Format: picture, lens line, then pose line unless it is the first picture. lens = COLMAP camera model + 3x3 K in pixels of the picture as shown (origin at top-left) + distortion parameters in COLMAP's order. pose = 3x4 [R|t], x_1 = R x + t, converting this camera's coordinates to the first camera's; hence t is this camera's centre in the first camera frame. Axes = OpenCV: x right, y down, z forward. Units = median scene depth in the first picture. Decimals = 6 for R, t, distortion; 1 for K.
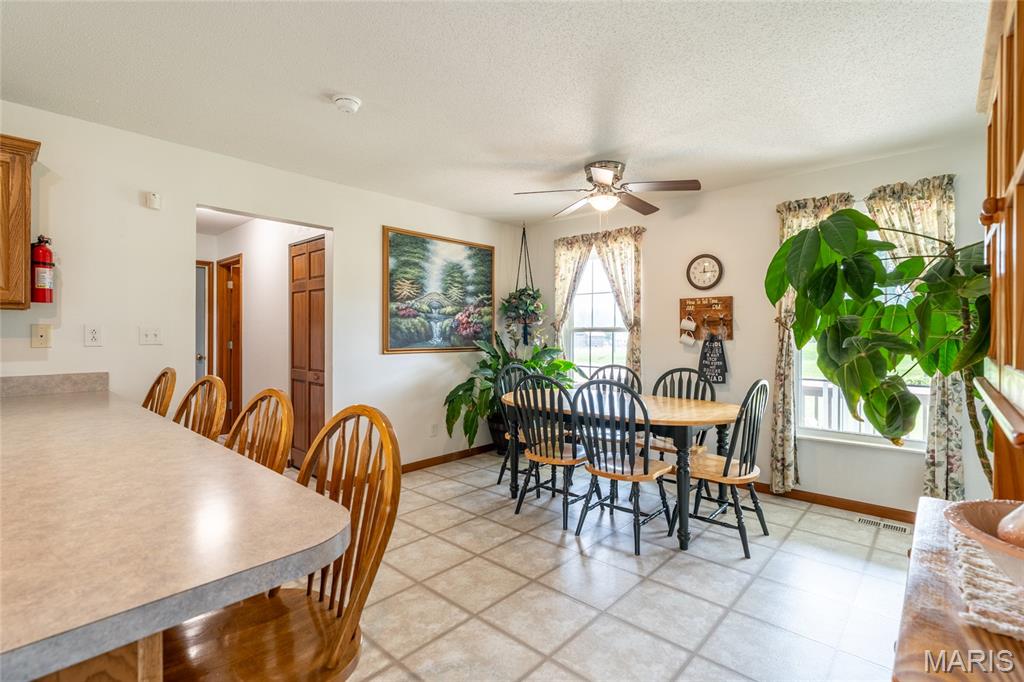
lens RADIAL K [[474.8, 0, 508.6], [0, 474.8, 332.8], [0, 0, 1]] dist [-0.008179, 0.002099]
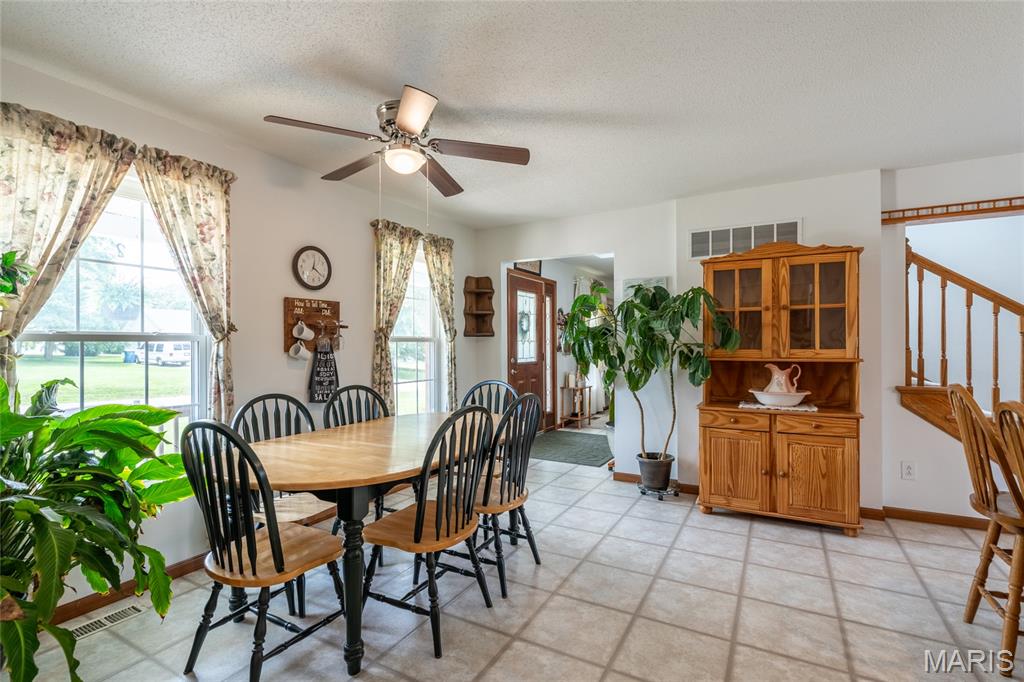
lens RADIAL K [[474.8, 0, 506.1], [0, 474.8, 344.4], [0, 0, 1]] dist [-0.008179, 0.002099]
pose [[-0.230854, -0.004993, 0.972976, -0.484782], [-0.004216, 0.999983, 0.004132, -0.001283], [-0.972979, -0.003149, -0.230871, 0.909507]]
